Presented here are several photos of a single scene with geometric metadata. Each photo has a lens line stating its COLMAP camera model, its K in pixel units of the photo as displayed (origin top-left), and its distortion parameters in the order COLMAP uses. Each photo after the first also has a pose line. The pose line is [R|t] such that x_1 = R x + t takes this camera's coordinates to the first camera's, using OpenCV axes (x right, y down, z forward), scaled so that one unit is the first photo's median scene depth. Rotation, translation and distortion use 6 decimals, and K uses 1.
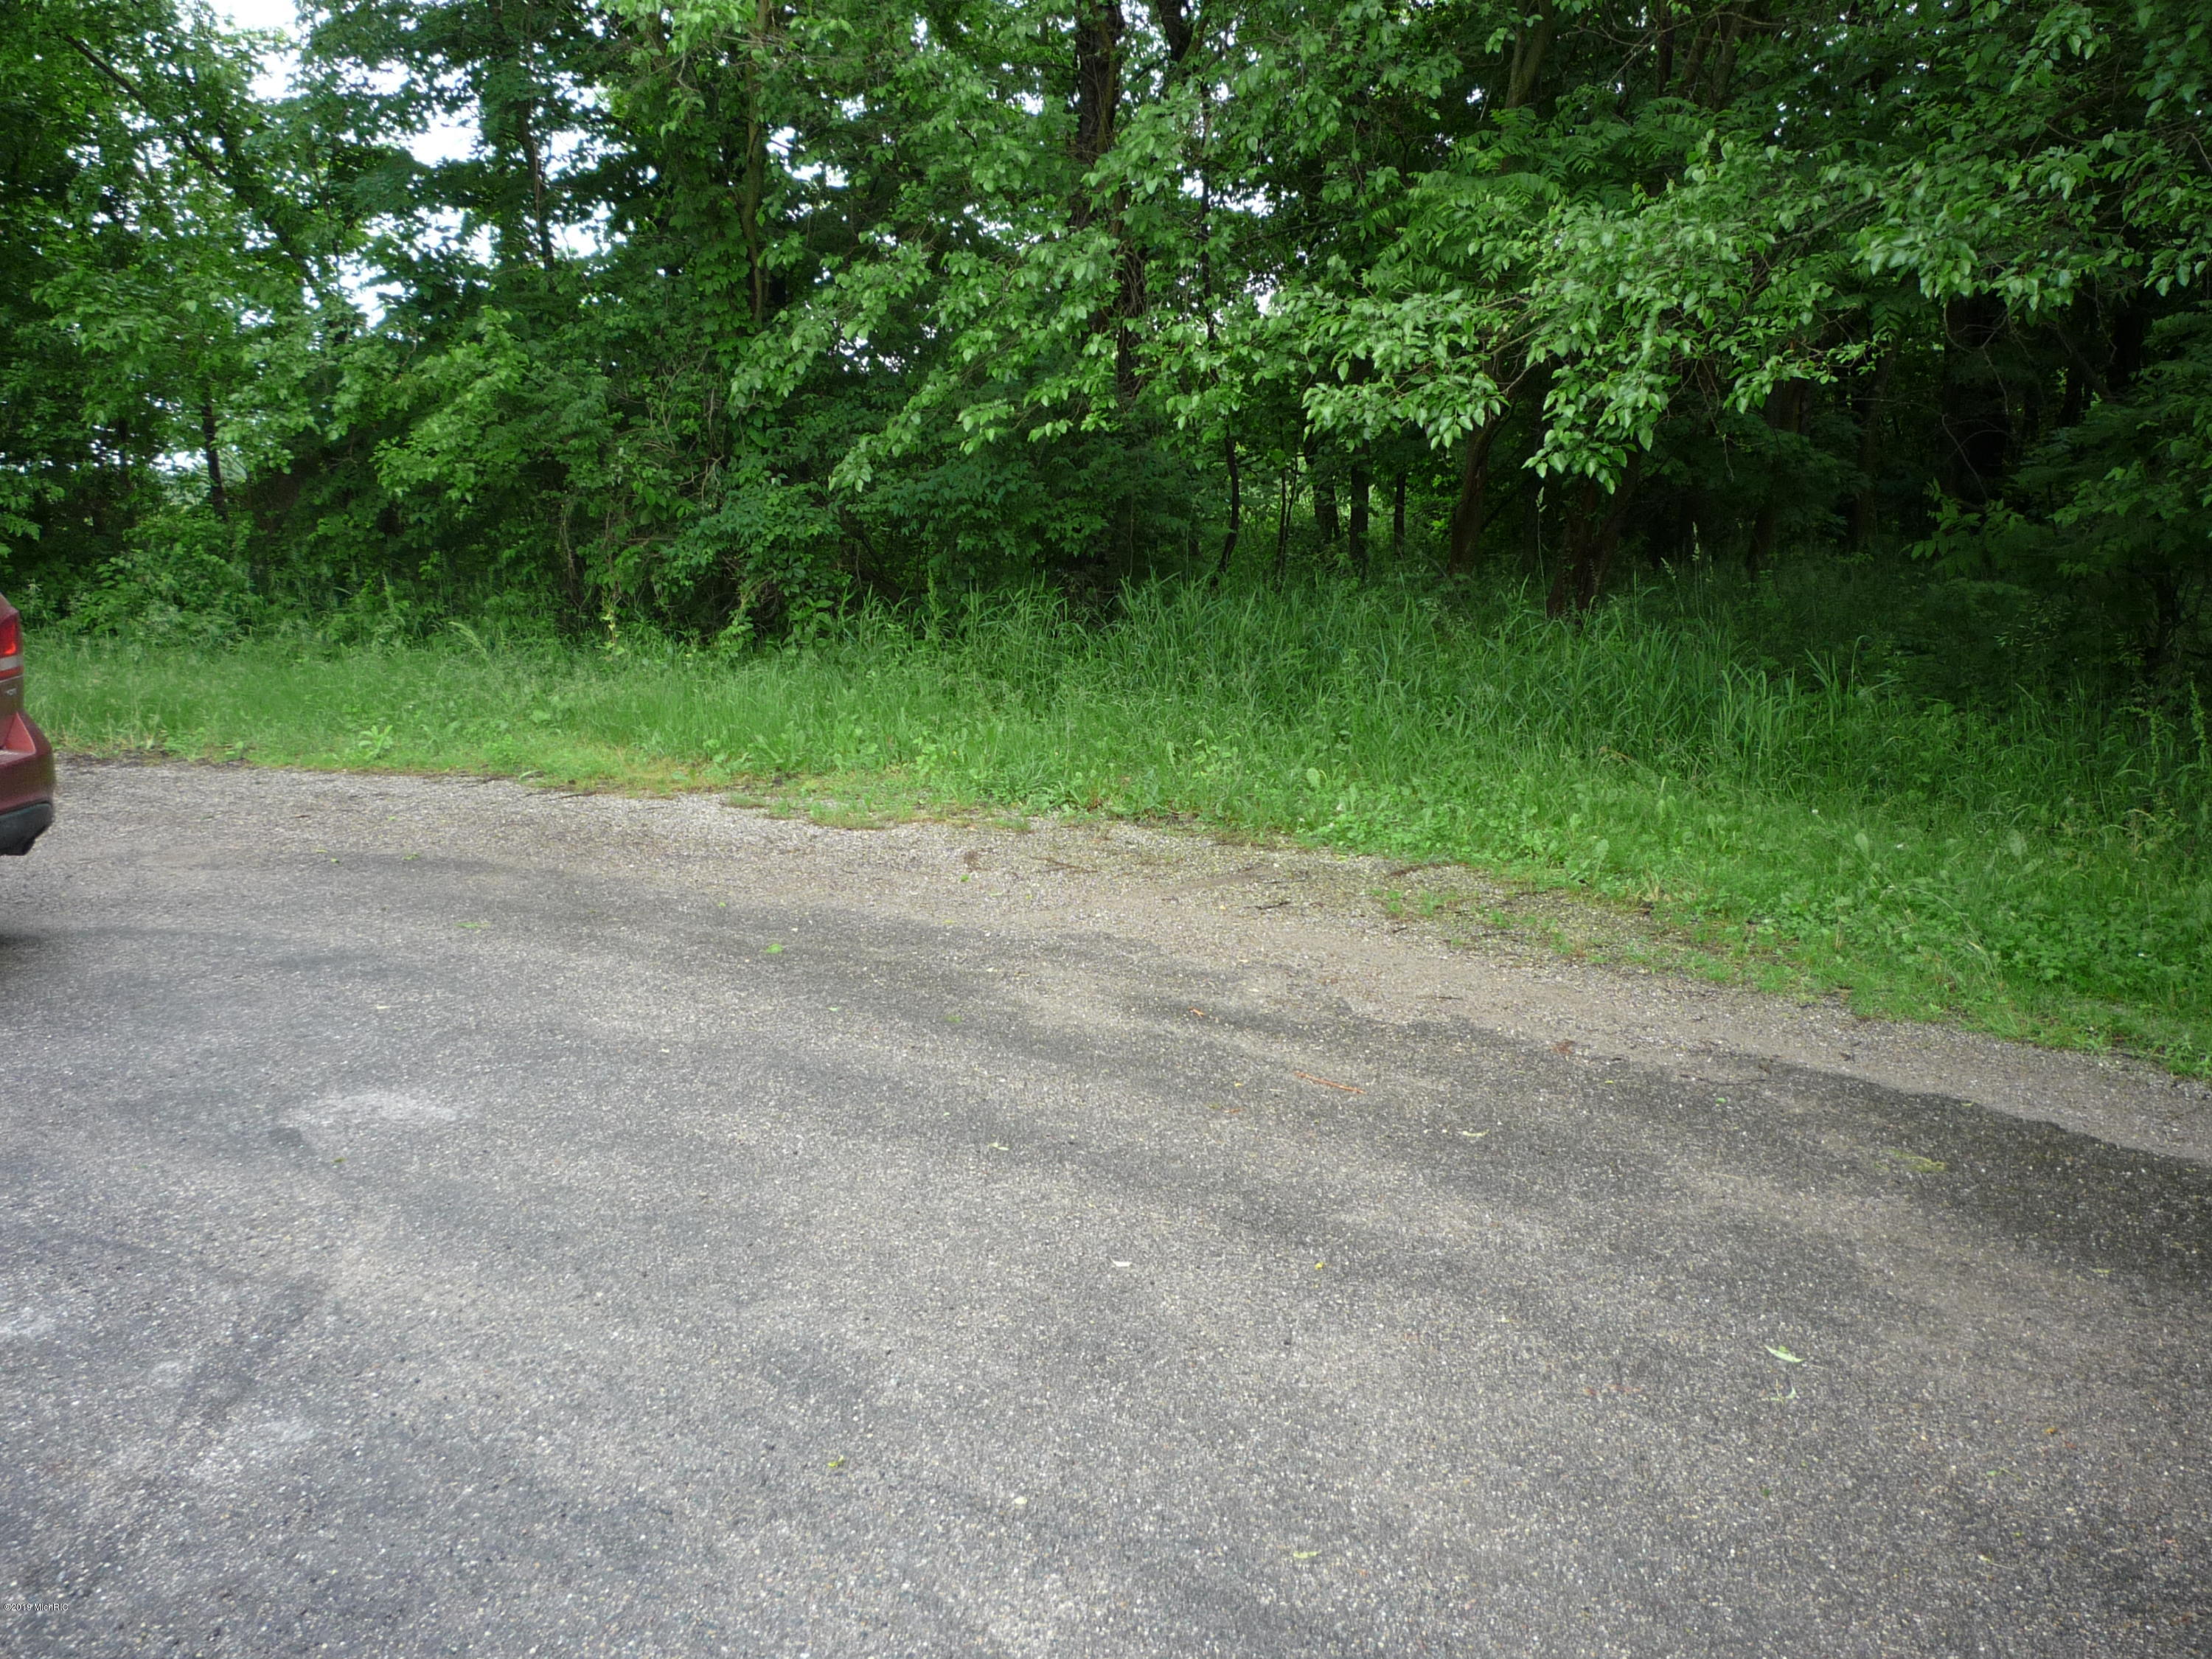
lens RADIAL K [[2007.1, 0, 1077.3], [0, 2007.1, 832.3], [0, 0, 1]] dist [-0.053474, -0.036269]
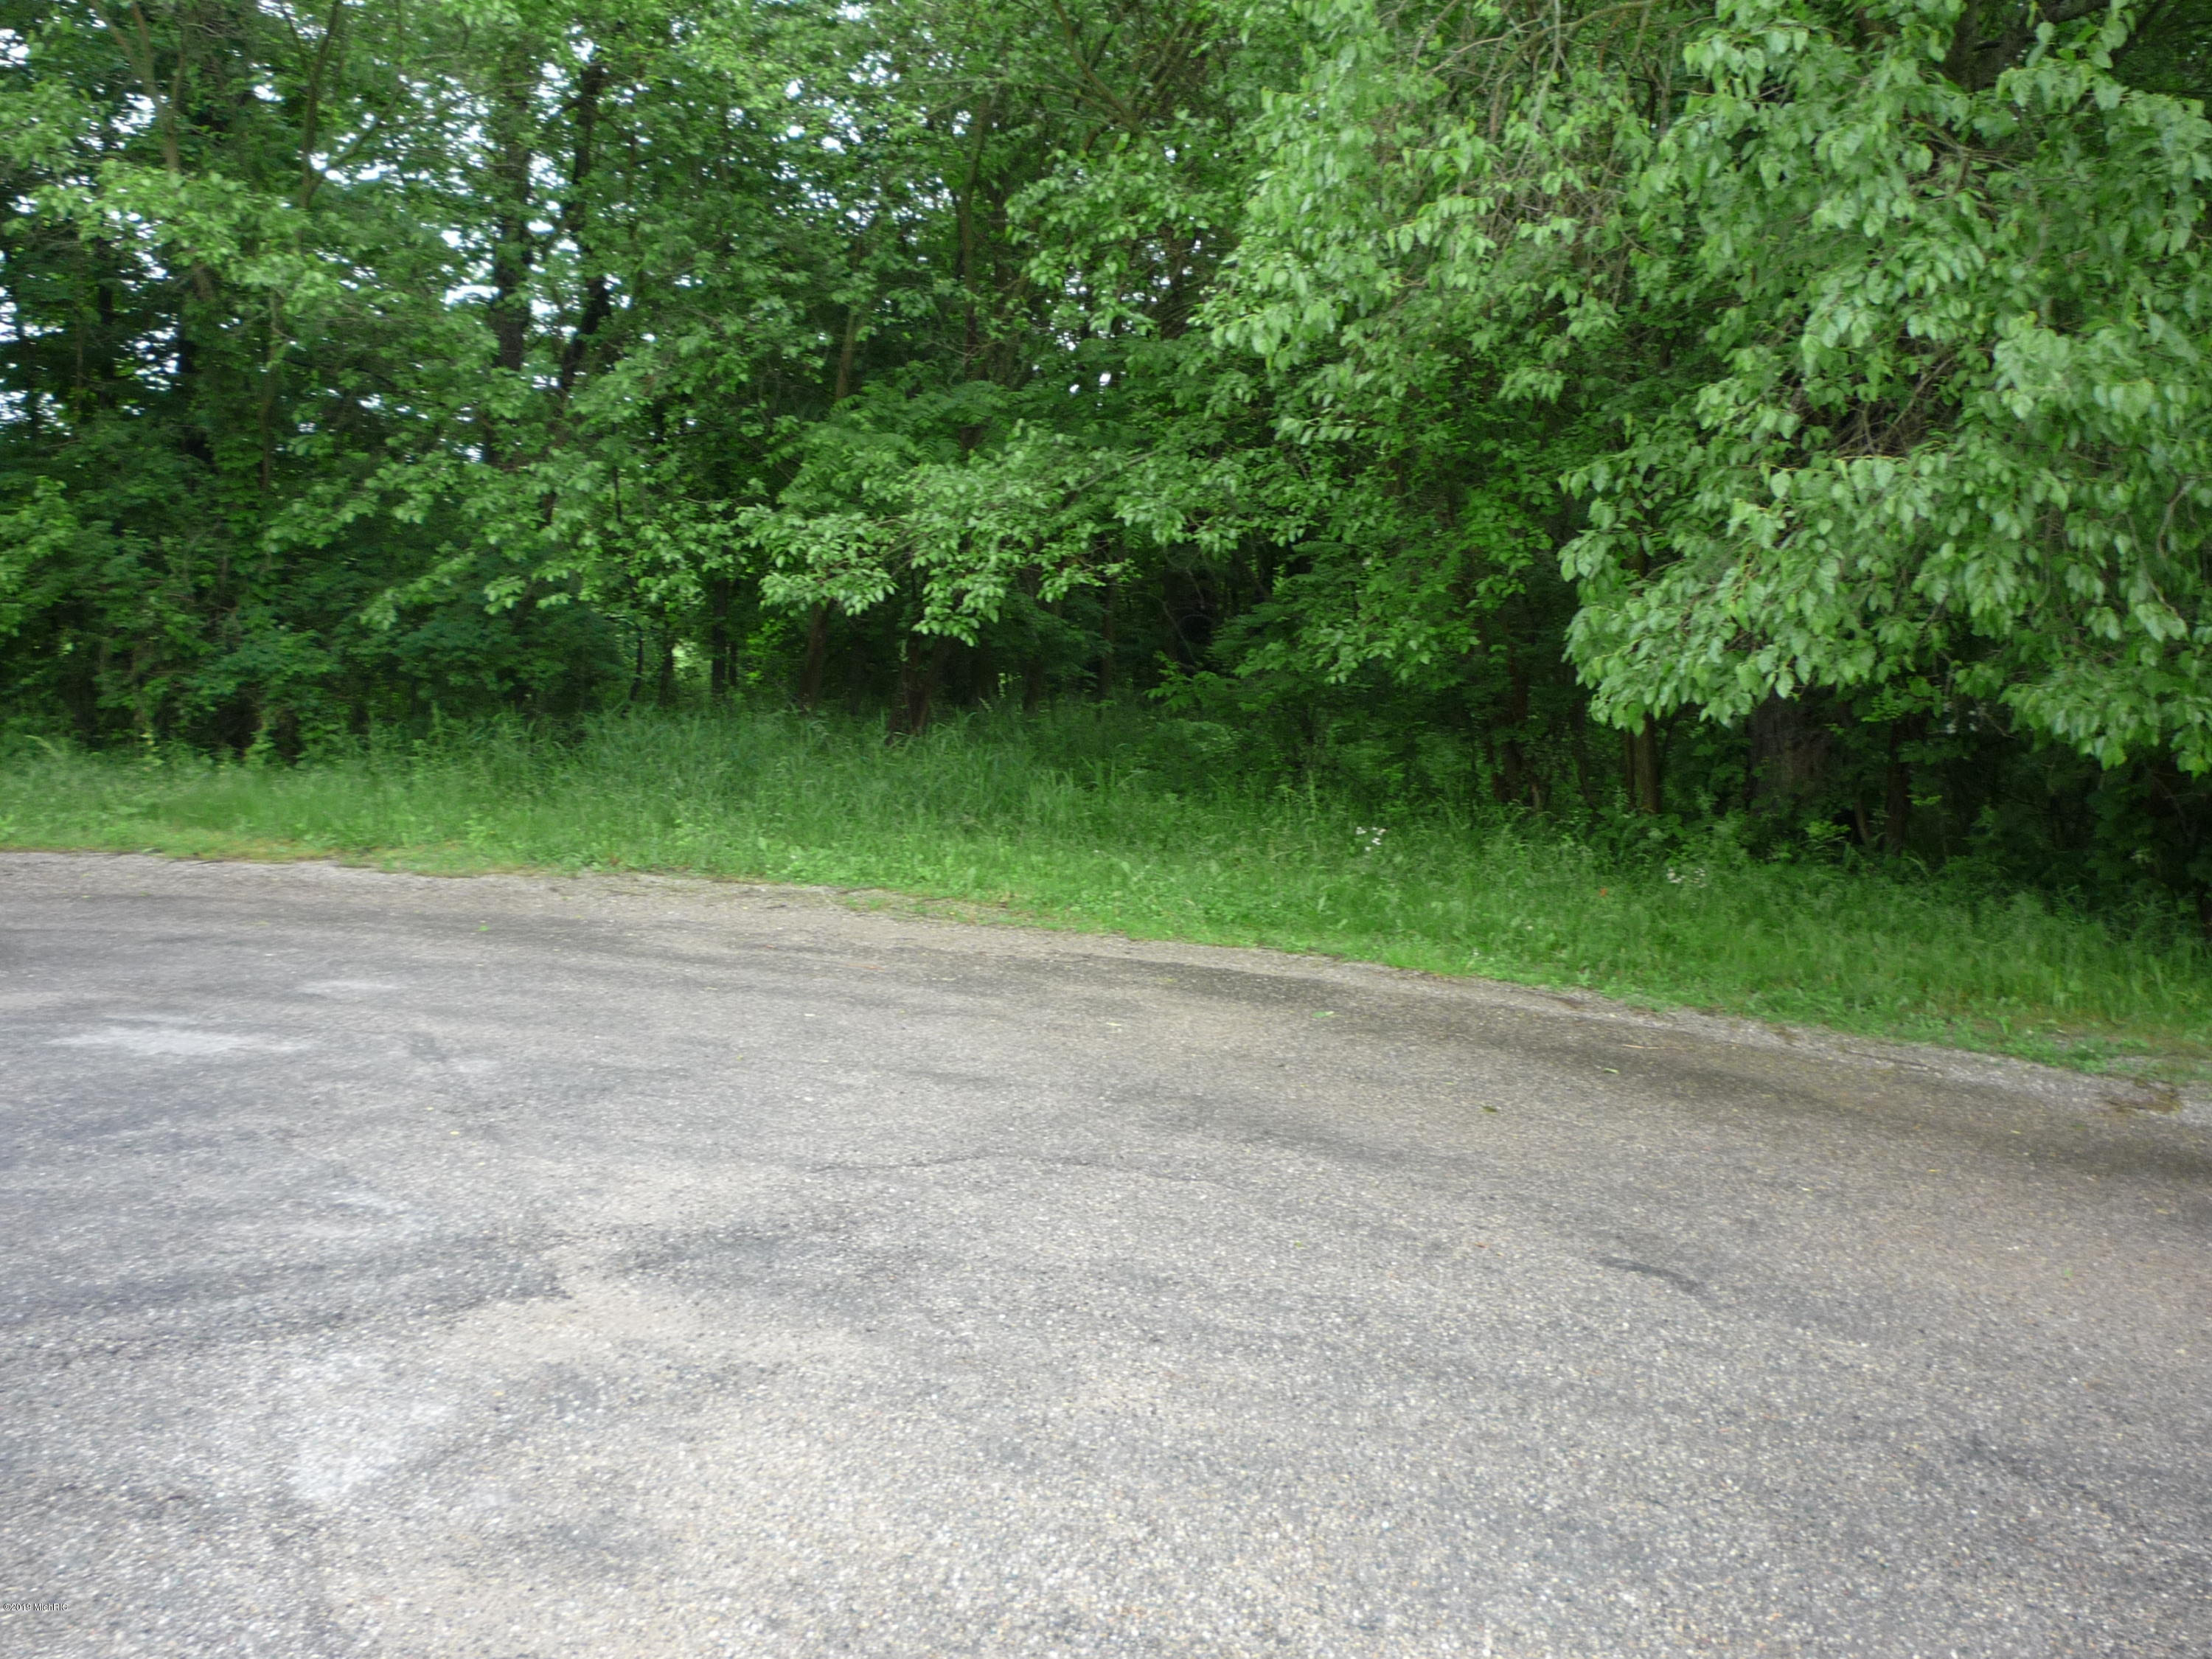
lens RADIAL K [[2179.9, 0, 1106.0], [0, 2179.9, 829.5], [0, 0, 1]] dist [-0.354369, 0.815339]
pose [[0.926890, -0.002598, 0.375325, -0.250130], [0.034588, 0.996312, -0.078521, 0.099369], [-0.373737, 0.085763, 0.923561, -0.551521]]
